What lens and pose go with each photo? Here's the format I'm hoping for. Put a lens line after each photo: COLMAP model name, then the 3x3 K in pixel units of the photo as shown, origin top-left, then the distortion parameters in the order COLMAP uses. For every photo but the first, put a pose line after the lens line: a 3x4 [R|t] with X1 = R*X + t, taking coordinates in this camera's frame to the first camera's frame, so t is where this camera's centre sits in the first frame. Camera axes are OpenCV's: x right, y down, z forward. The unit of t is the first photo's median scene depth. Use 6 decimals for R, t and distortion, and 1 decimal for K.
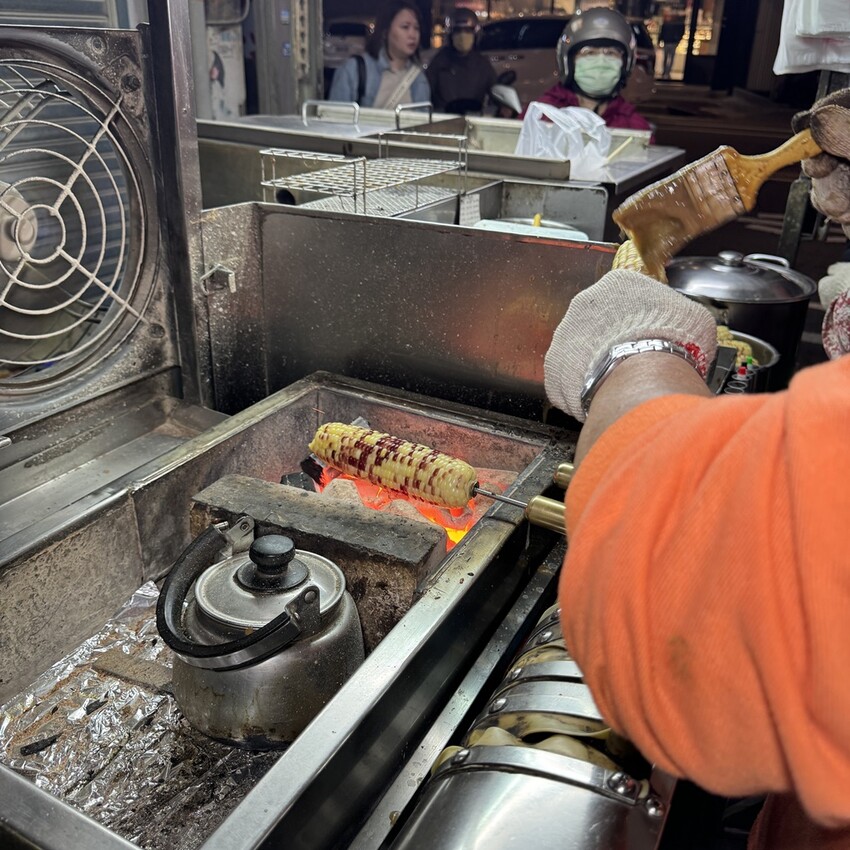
lens RADIAL K [[837.0, 0, 425.5], [0, 837.0, 425.6], [0, 0, 1]] dist [0.016830, 0.000000]
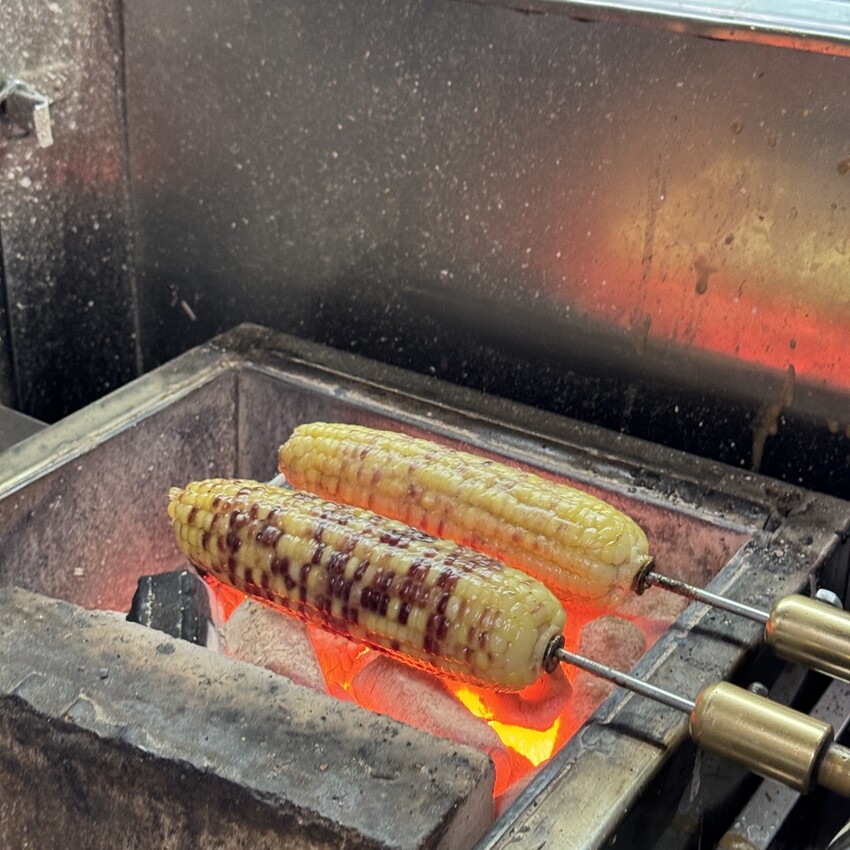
lens RADIAL K [[1591.6, 0, 424.4], [0, 1591.6, 424.4], [0, 0, 1]] dist [0.044744, 0.000000]
pose [[0.995904, 0.027619, -0.086091, 0.043166], [-0.022753, 0.998115, 0.057000, -0.066304], [0.087503, -0.054808, 0.994655, 0.180127]]
